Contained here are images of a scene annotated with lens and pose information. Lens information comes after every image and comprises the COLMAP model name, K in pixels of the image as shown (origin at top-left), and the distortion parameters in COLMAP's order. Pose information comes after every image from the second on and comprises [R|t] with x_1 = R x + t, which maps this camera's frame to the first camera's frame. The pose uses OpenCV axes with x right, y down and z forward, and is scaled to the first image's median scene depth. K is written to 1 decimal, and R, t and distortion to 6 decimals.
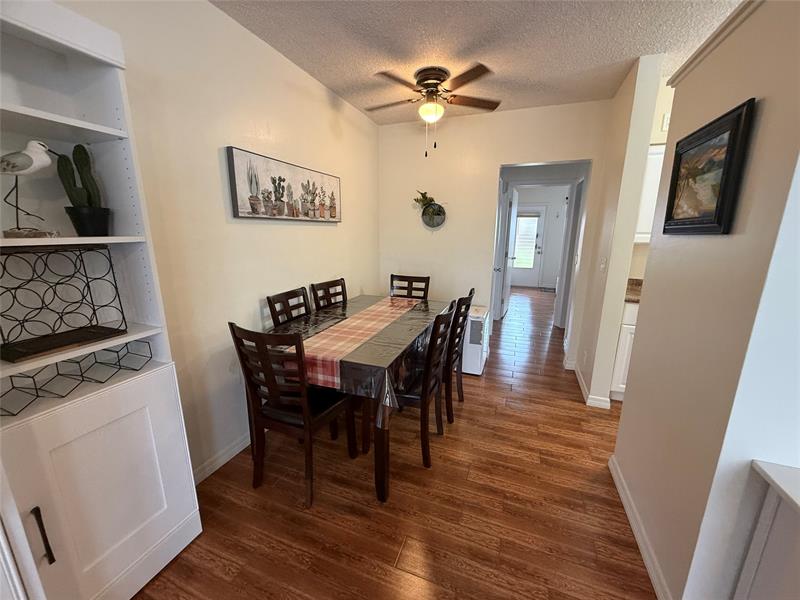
lens RADIAL K [[320.3, 0, 397.9], [0, 320.3, 302.7], [0, 0, 1]] dist [0.004210, 0.000194]
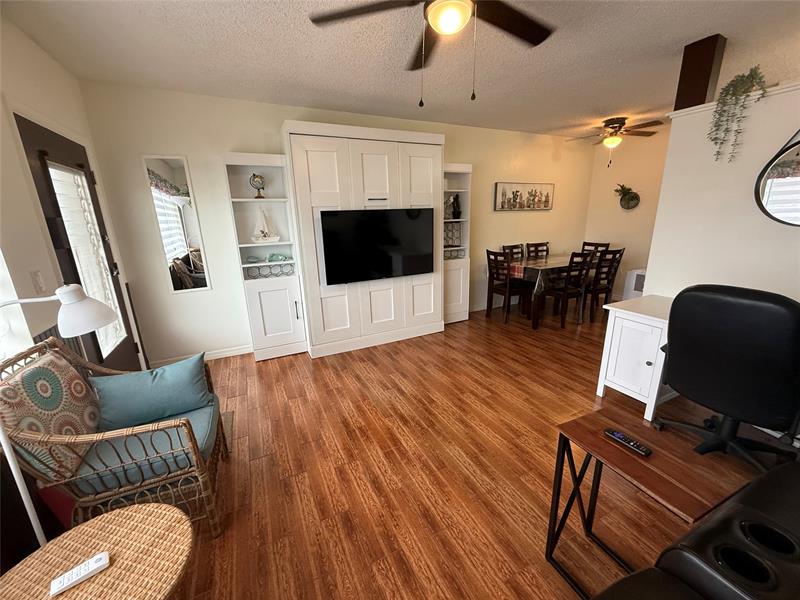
lens RADIAL K [[320.3, 0, 401.6], [0, 320.3, 299.4], [0, 0, 1]] dist [0.004210, 0.000194]
pose [[0.734564, 0.145695, -0.662713, 0.541517], [-0.119068, 0.989198, 0.085494, 0.217957], [0.668011, 0.016107, 0.743977, -1.004861]]
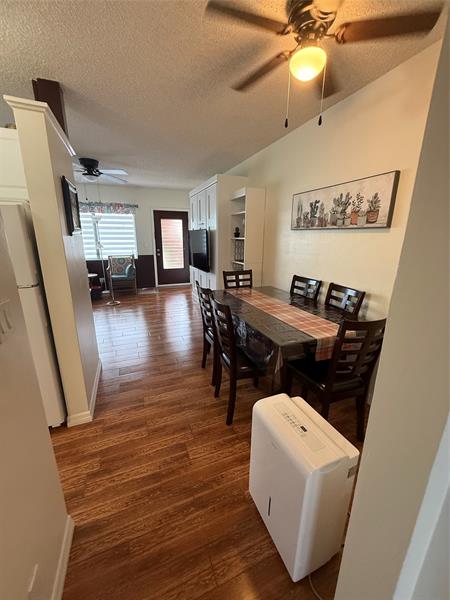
lens RADIAL K [[240.2, 0, 225.0], [0, 240.2, 299.0], [0, 0, 1]] dist [0.004210, 0.000194]
pose [[-0.724915, 0.164089, -0.669009, 0.679341], [-0.165261, 0.901420, 0.400164, -0.320131], [0.668721, 0.400646, -0.626335, 1.433300]]
